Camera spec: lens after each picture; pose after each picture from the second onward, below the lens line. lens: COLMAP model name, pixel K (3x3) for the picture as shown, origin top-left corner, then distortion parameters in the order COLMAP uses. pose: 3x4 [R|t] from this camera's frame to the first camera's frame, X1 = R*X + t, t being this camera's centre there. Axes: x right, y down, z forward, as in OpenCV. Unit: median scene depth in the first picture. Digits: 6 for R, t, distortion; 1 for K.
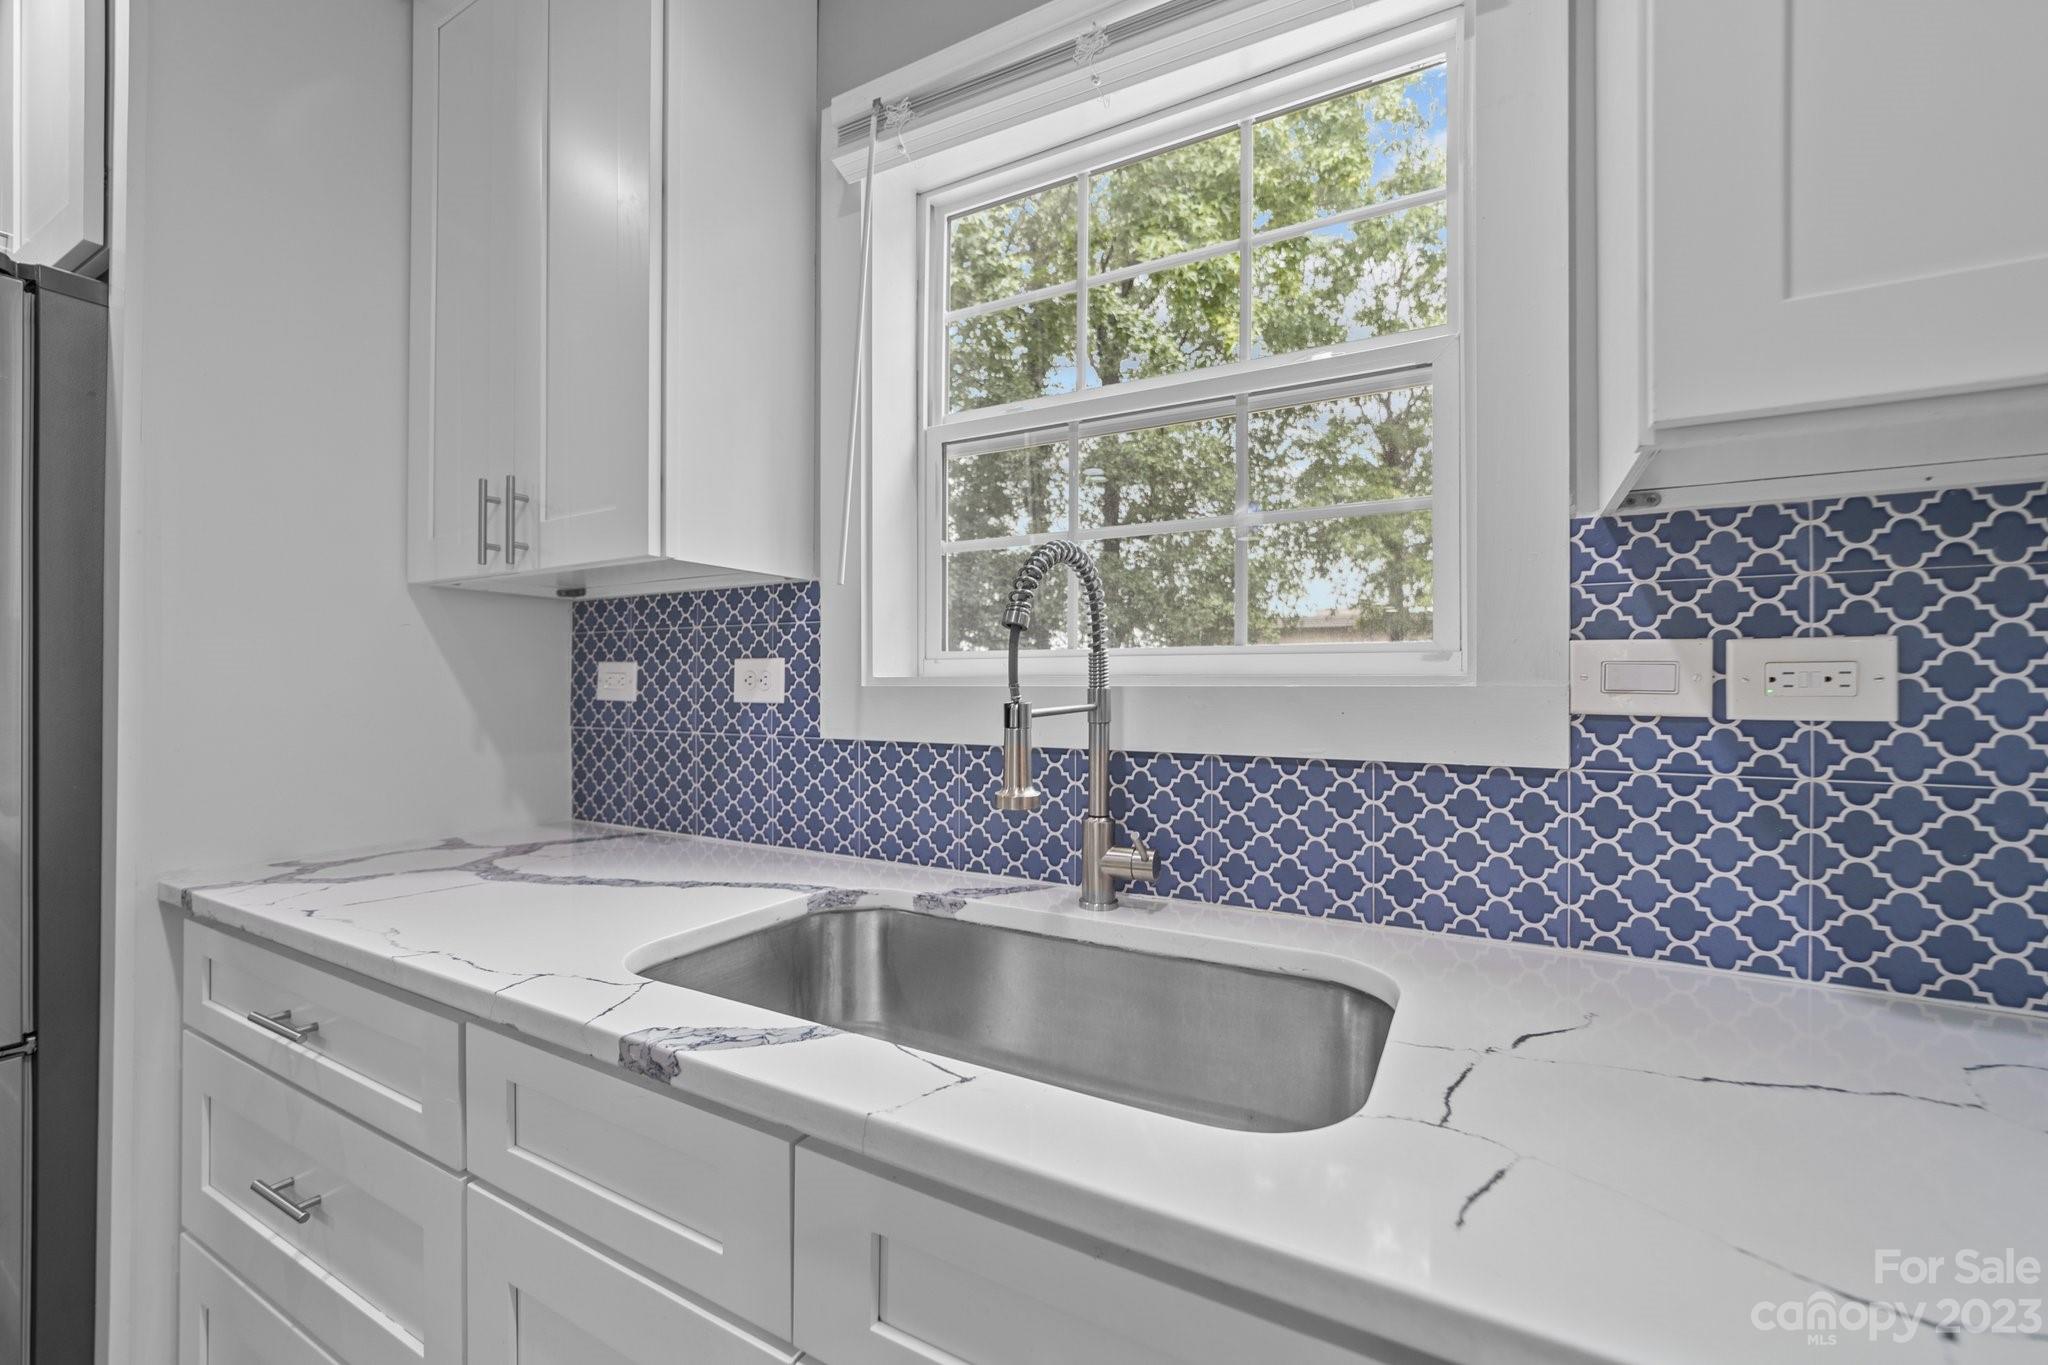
lens RADIAL K [[841.9, 0, 1019.6], [0, 841.9, 684.3], [0, 0, 1]] dist [-0.003027, 0.000166]
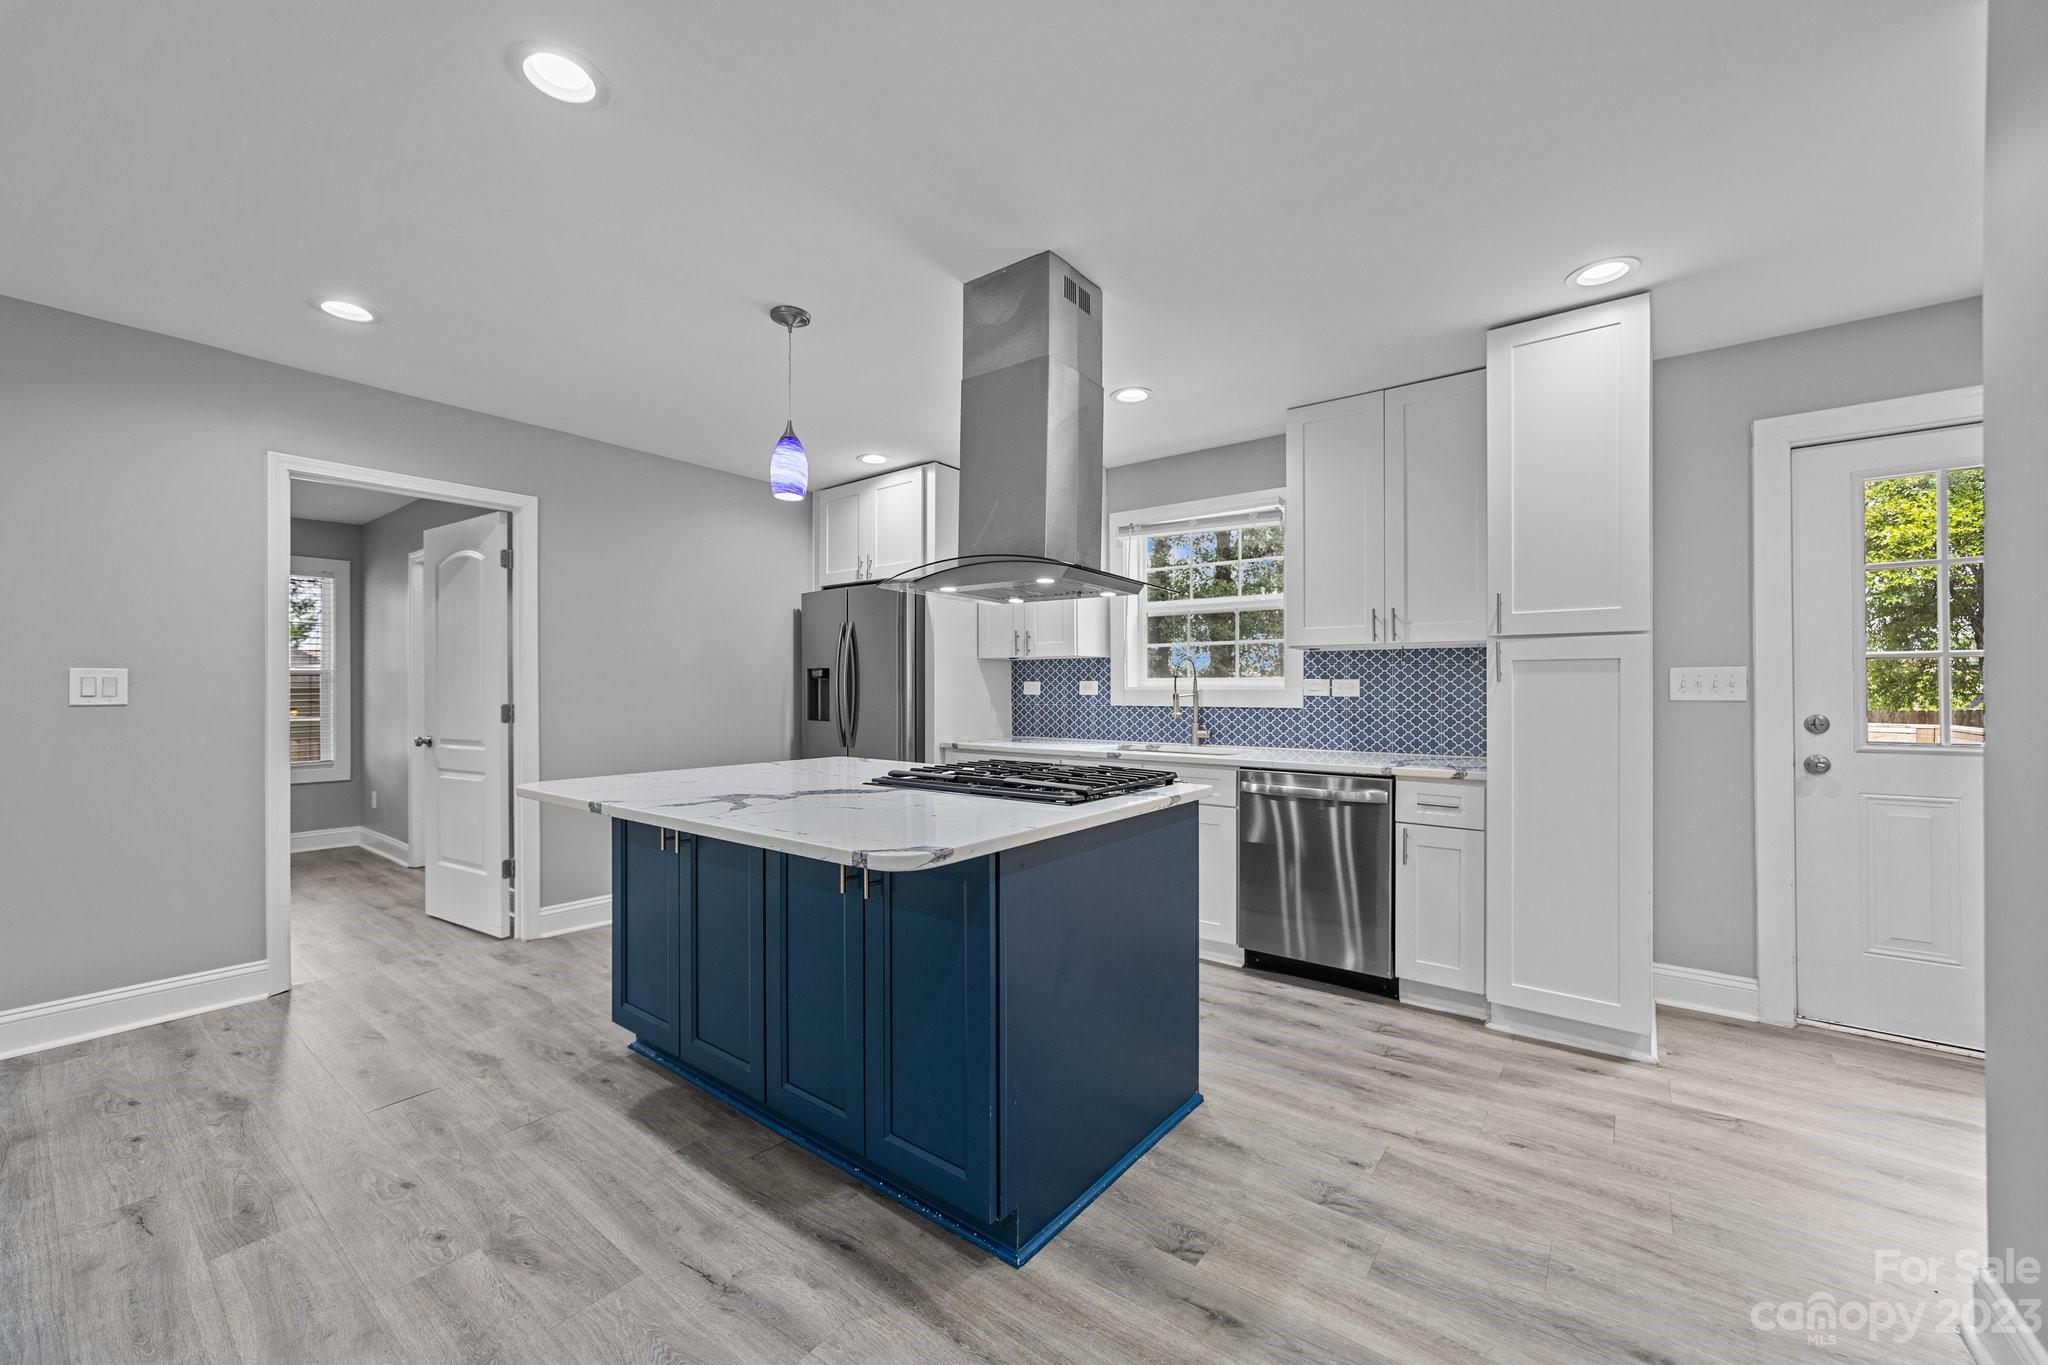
lens RADIAL K [[781.2, 0, 1018.0], [0, 781.2, 687.1], [0, 0, 1]] dist [-0.009041, 0.001003]
pose [[0.988172, -0.005930, -0.153235, -0.134426], [0.006766, 0.999965, 0.004931, -0.026887], [0.153200, -0.005910, 0.988178, -2.187984]]
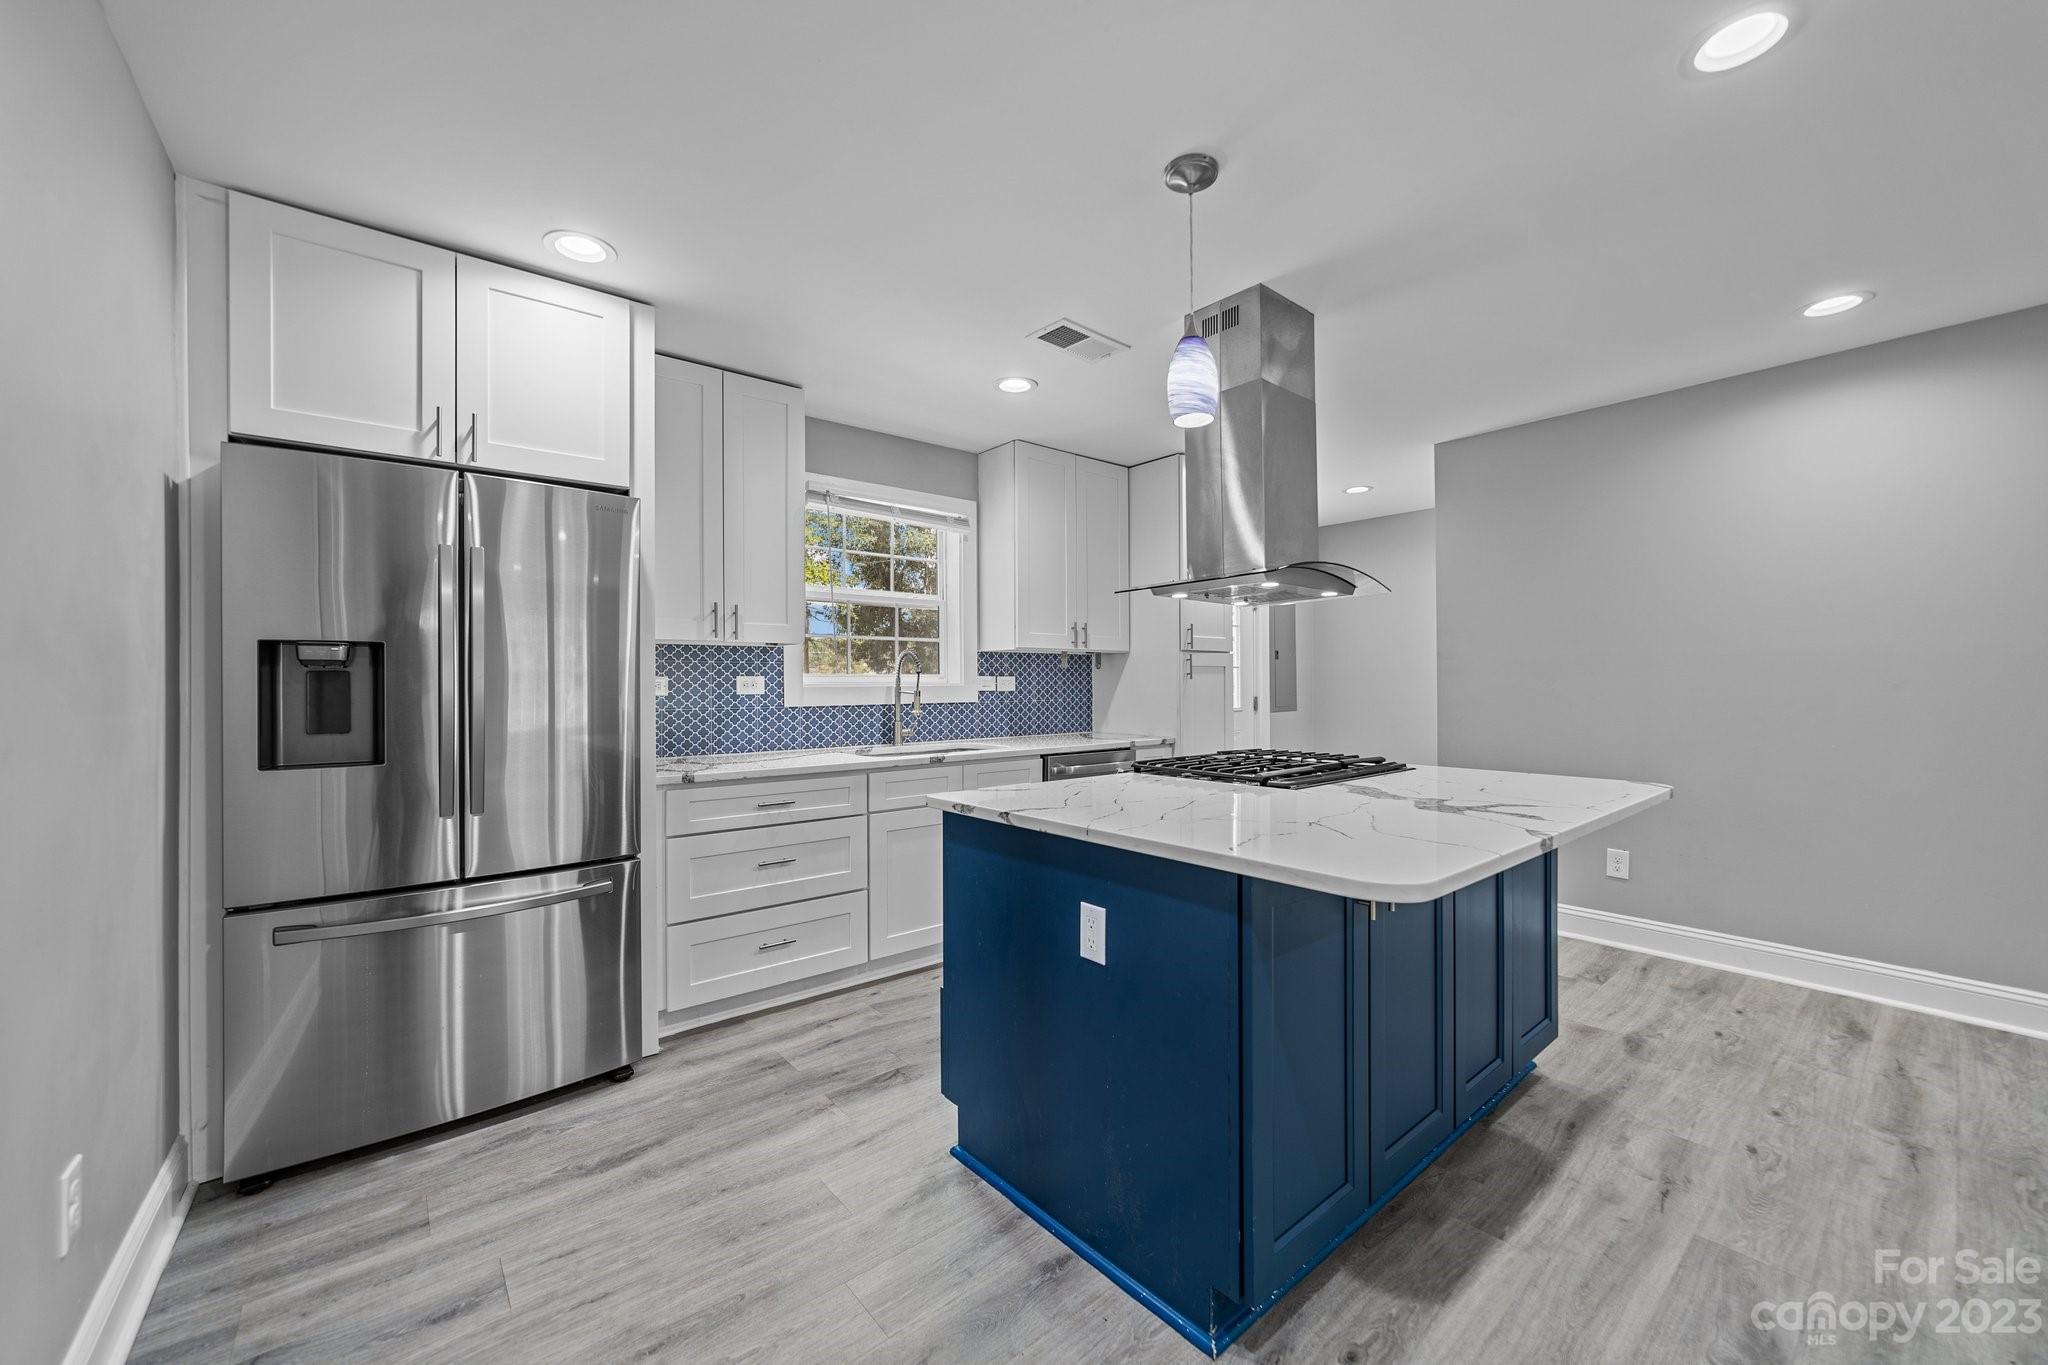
lens RADIAL K [[781.2, 0, 1012.5], [0, 781.2, 680.3], [0, 0, 1]] dist [-0.009041, 0.001003]
pose [[0.375651, -0.003215, 0.926756, -2.365823], [0.001736, 0.999995, 0.002765, -0.026589], [-0.926759, 0.000570, 0.375655, -0.619108]]
